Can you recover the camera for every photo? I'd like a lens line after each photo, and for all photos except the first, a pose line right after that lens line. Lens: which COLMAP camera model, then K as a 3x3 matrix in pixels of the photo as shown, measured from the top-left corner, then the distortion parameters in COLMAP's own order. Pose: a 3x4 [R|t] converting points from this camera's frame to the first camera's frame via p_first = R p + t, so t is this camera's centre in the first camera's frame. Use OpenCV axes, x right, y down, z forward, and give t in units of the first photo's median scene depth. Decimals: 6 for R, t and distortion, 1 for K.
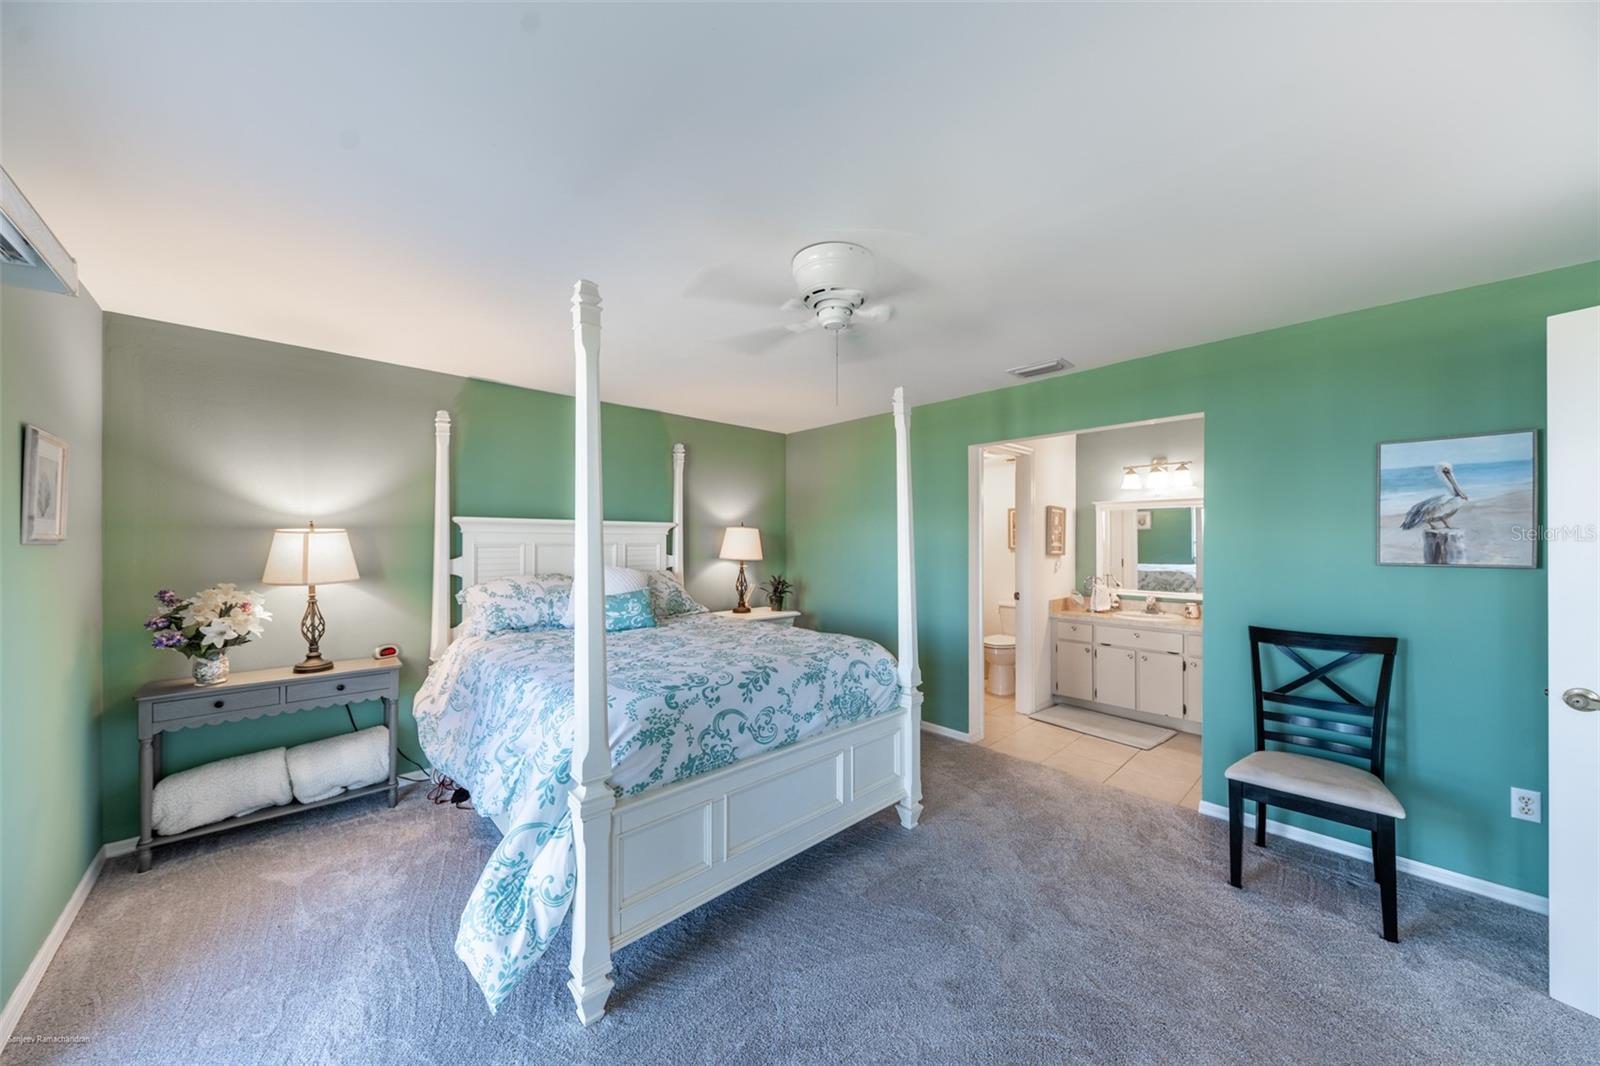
lens RADIAL K [[550.8, 0, 791.3], [0, 550.8, 539.3], [0, 0, 1]] dist [0.001643, -0.000030]
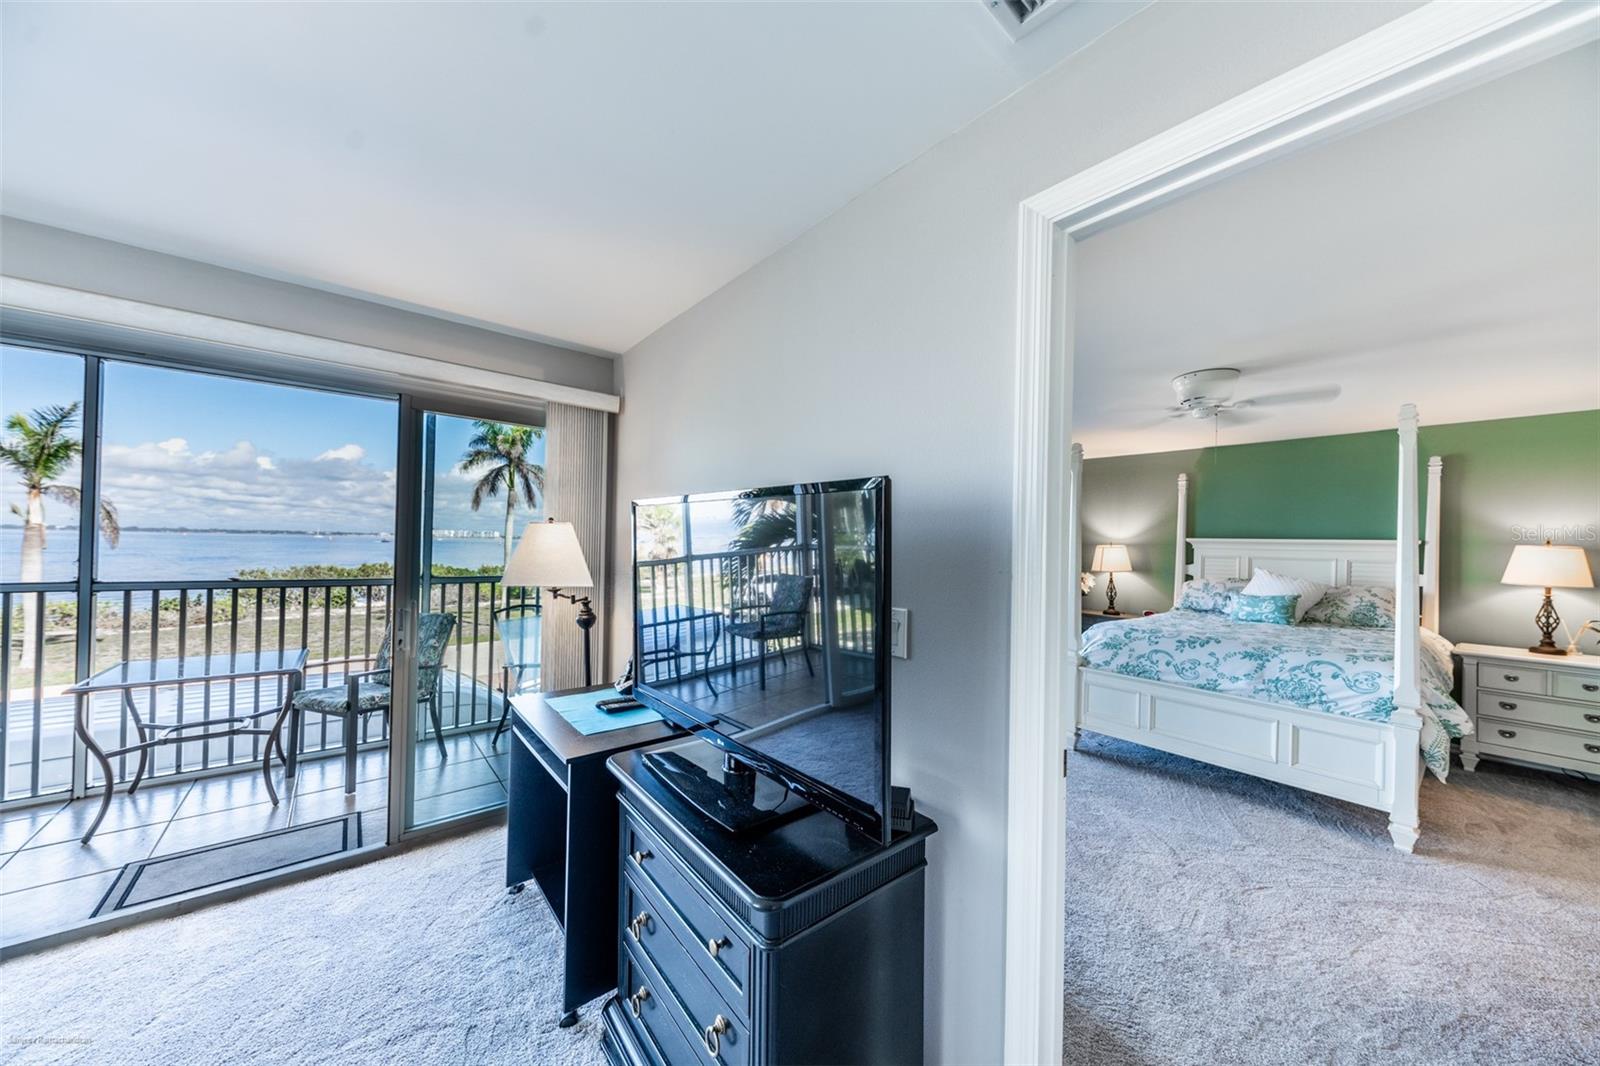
lens RADIAL K [[546.1, 0, 813.6], [0, 546.1, 537.2], [0, 0, 1]] dist [0.001338, -0.002789]
pose [[-0.050163, -0.014038, -0.998642, 1.244908], [-0.020627, 0.999703, -0.013017, -0.001039], [0.998528, 0.019946, -0.050438, -0.010833]]
